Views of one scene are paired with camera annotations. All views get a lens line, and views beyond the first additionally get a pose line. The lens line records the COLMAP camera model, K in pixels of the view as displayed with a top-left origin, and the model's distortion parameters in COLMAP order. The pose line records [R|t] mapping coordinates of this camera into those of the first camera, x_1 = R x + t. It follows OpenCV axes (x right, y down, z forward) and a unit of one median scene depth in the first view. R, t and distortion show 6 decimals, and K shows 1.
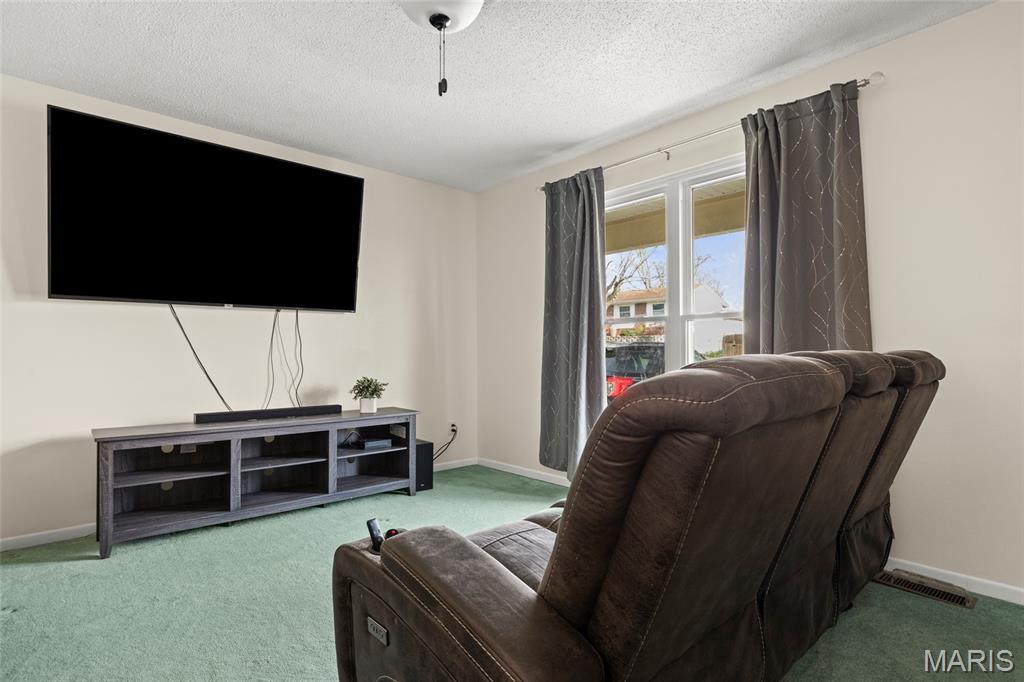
lens RADIAL K [[520.8, 0, 516.9], [0, 520.8, 350.1], [0, 0, 1]] dist [-0.008798, 0.005527]
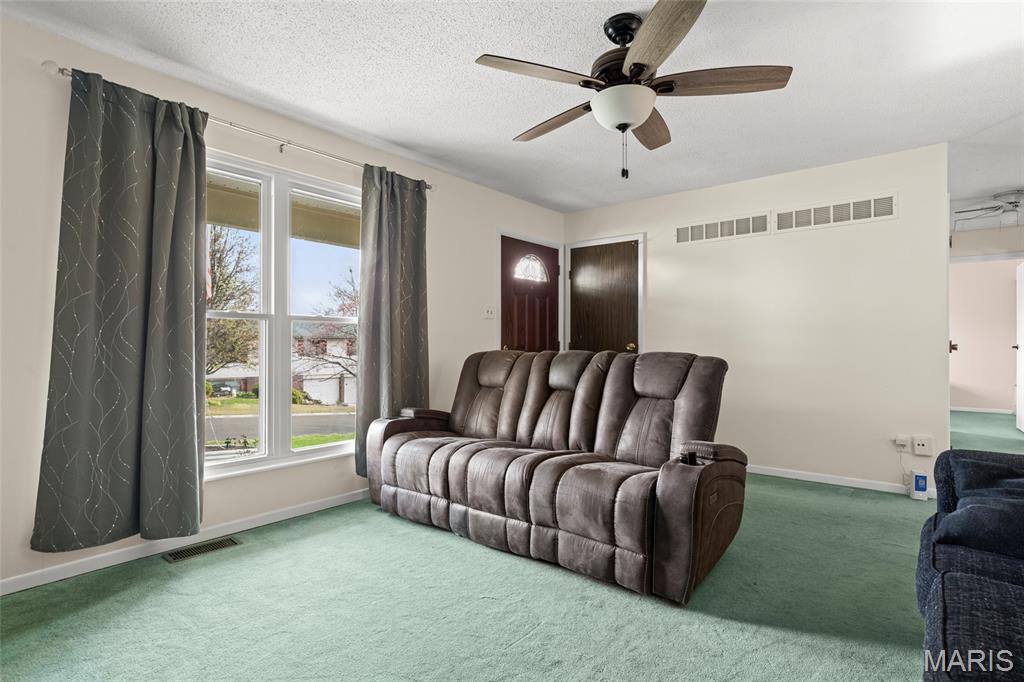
lens RADIAL K [[521.1, 0, 519.0], [0, 521.1, 353.2], [0, 0, 1]] dist [0.000420, 0.001797]
pose [[-0.159731, -0.007498, 0.987132, -1.035401], [-0.001409, 0.999972, 0.007368, -0.000645], [-0.987160, -0.000214, -0.159737, 1.005811]]
